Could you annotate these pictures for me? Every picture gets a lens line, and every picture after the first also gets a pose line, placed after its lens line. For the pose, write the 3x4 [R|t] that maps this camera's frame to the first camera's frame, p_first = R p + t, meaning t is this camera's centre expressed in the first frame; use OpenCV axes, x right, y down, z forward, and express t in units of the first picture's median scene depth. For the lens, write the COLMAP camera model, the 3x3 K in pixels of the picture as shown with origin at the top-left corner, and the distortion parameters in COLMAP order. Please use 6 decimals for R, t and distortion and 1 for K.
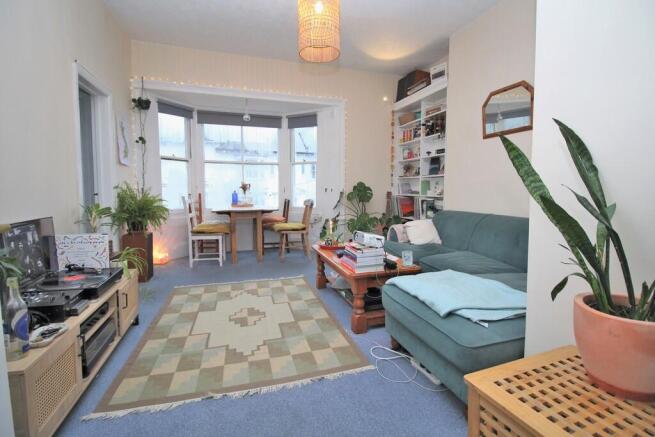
lens RADIAL K [[303.0, 0, 331.9], [0, 303.0, 211.1], [0, 0, 1]] dist [-0.000672, -0.012606]
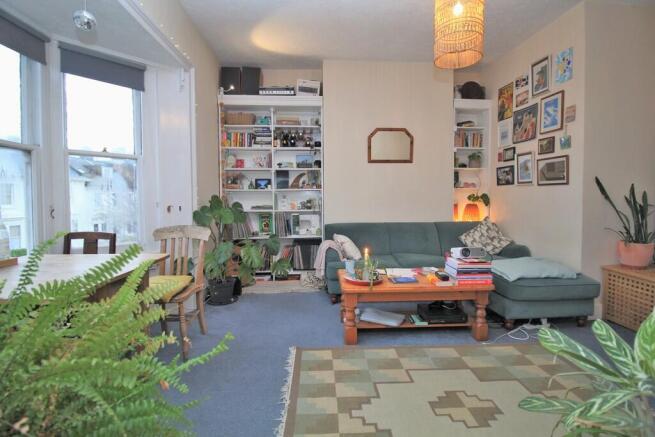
lens RADIAL K [[303.0, 0, 331.9], [0, 303.0, 211.1], [0, 0, 1]] dist [-0.000672, -0.012606]
pose [[0.256976, -0.044405, 0.965397, -0.554864], [0.076586, 0.996738, 0.025460, -0.063674], [-0.963378, 0.067394, 0.259539, 0.626605]]
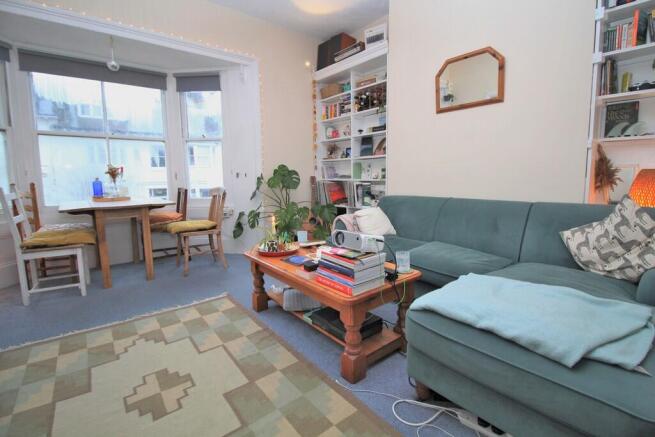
lens RADIAL K [[303.0, 0, 331.9], [0, 303.0, 211.1], [0, 0, 1]] dist [-0.000672, -0.012606]
pose [[0.928465, -0.055376, 0.367269, -0.096940], [0.040418, 0.998015, 0.048302, -0.005550], [-0.369215, -0.030002, 0.928860, 0.207715]]
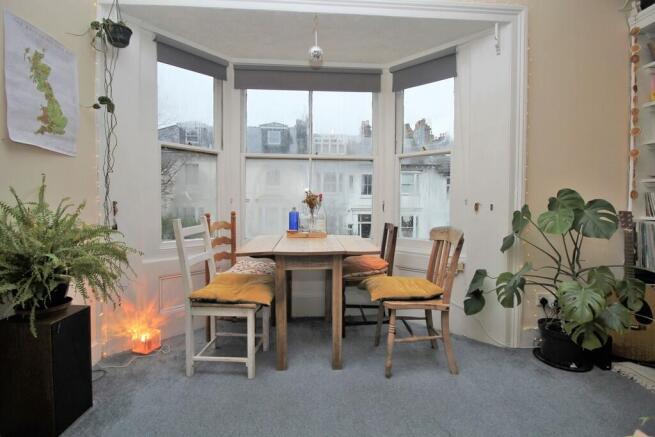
lens RADIAL K [[303.0, 0, 331.9], [0, 303.0, 211.1], [0, 0, 1]] dist [-0.000672, -0.012606]
pose [[0.968113, 0.008593, -0.250365, -0.134332], [-0.021434, 0.998588, -0.048607, -0.040408], [0.249594, 0.052423, 0.966931, 0.556690]]
